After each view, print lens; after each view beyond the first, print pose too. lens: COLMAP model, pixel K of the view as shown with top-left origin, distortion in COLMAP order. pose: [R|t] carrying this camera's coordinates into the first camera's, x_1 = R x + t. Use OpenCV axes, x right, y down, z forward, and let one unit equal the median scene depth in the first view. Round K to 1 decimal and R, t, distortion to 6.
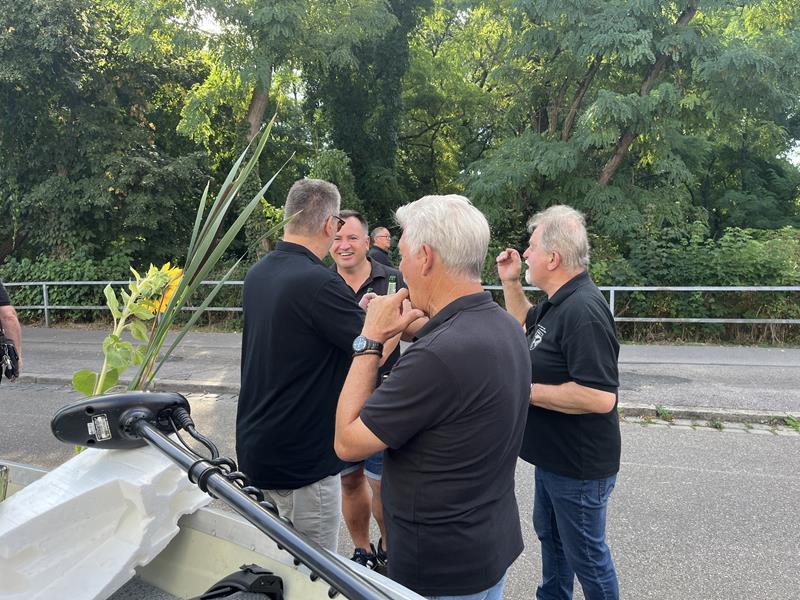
lens RADIAL K [[605.5, 0, 397.8], [0, 605.5, 300.4], [0, 0, 1]] dist [0.074478, -0.089614]
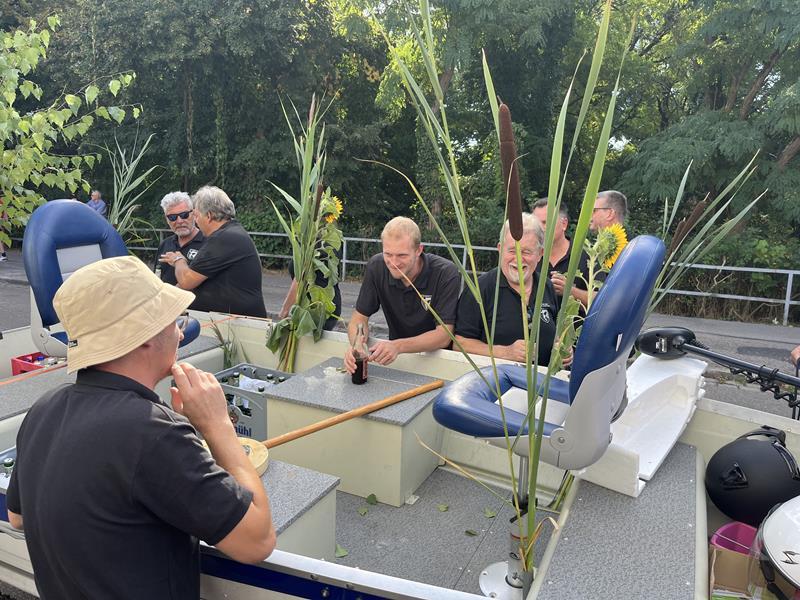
lens RADIAL K [[605.5, 0, 400.2], [0, 605.5, 300.2], [0, 0, 1]] dist [0.074478, -0.089614]
pose [[0.985659, 0.076889, -0.150214, -0.106225], [-0.067279, 0.995411, 0.068053, 0.000897], [0.154757, -0.056971, 0.986309, -0.093592]]
